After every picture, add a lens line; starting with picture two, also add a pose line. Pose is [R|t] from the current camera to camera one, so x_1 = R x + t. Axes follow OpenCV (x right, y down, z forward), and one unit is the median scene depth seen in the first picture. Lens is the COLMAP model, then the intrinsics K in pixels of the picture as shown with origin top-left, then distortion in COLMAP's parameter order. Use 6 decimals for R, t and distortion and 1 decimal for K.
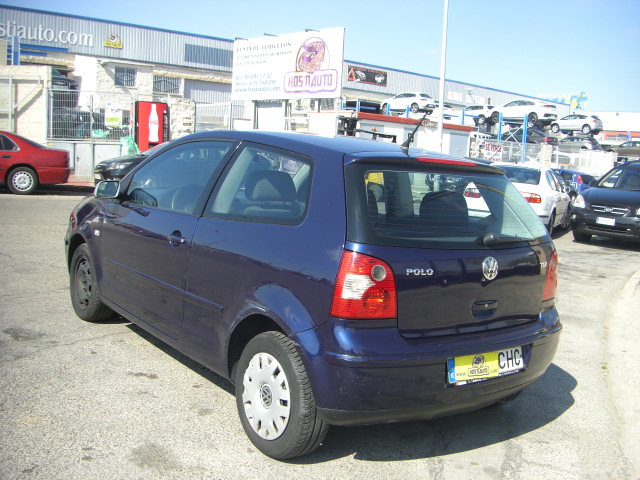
lens RADIAL K [[719.9, 0, 350.5], [0, 719.9, 263.5], [0, 0, 1]] dist [-0.211903, 0.163129]
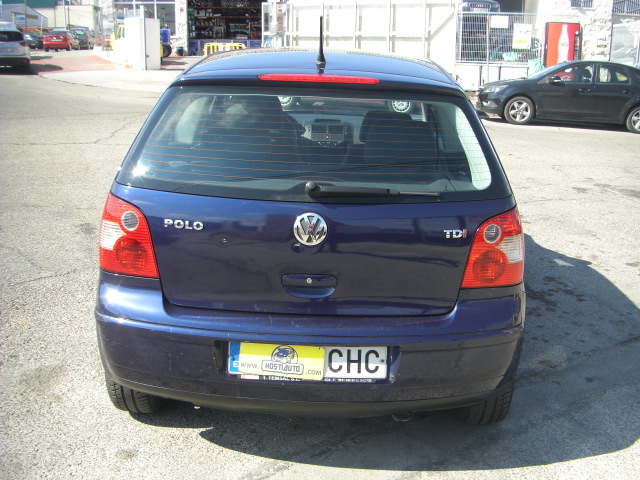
lens RADIAL K [[719.9, 0, 350.5], [0, 719.9, 263.5], [0, 0, 1]] dist [-0.211903, 0.163129]
pose [[0.789908, 0.133356, -0.598549, 0.618442], [-0.069947, 0.989291, 0.128104, -0.050783], [0.609223, -0.059324, 0.790777, 0.432378]]
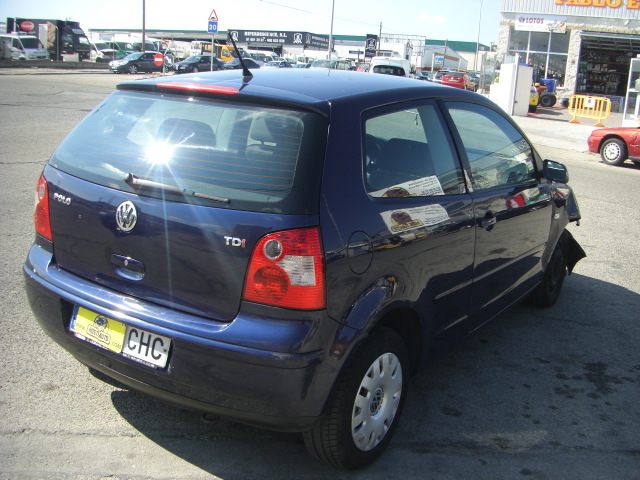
lens RADIAL K [[719.9, 0, 350.5], [0, 719.9, 263.5], [0, 0, 1]] dist [-0.211903, 0.163129]
pose [[0.346428, 0.196309, -0.917306, 0.950582], [-0.199510, 0.970905, 0.132432, -0.090327], [0.916615, 0.137134, 0.375515, 0.885554]]
